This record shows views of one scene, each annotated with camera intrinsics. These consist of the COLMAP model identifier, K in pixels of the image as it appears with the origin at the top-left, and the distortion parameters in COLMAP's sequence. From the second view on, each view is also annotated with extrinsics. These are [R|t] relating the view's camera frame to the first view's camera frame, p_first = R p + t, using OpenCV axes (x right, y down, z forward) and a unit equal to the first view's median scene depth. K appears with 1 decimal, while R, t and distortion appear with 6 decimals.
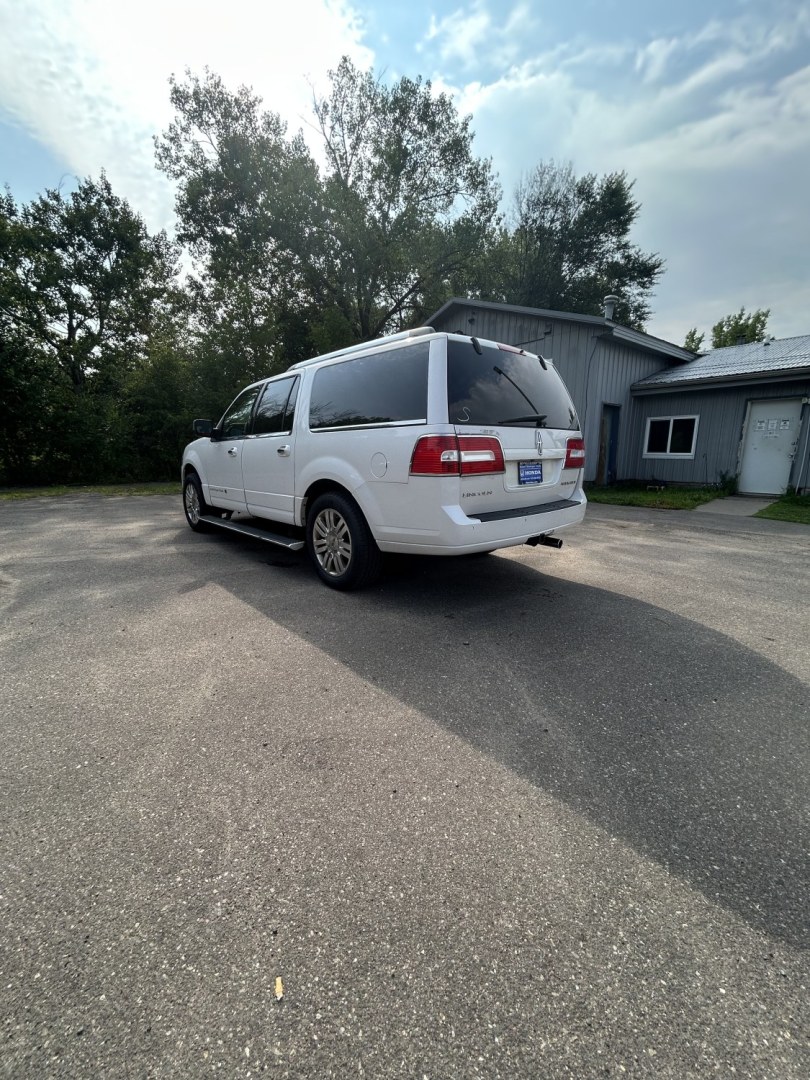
lens RADIAL K [[434.7, 0, 404.7], [0, 434.7, 537.5], [0, 0, 1]] dist [0.002356, -0.000580]
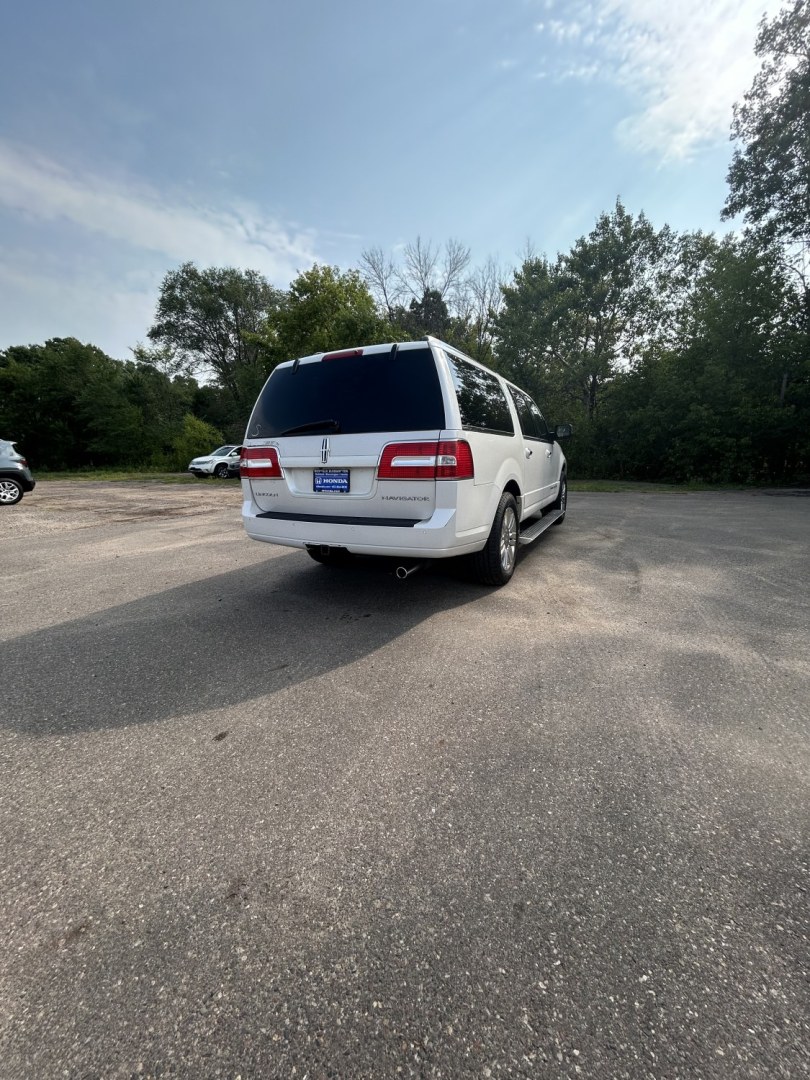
lens RADIAL K [[434.7, 0, 404.7], [0, 434.7, 537.5], [0, 0, 1]] dist [0.002356, -0.000580]
pose [[0.336934, 0.173738, -0.925360, 1.169718], [-0.167232, 0.978243, 0.122776, -0.159467], [0.926558, 0.113383, 0.358658, 0.760085]]
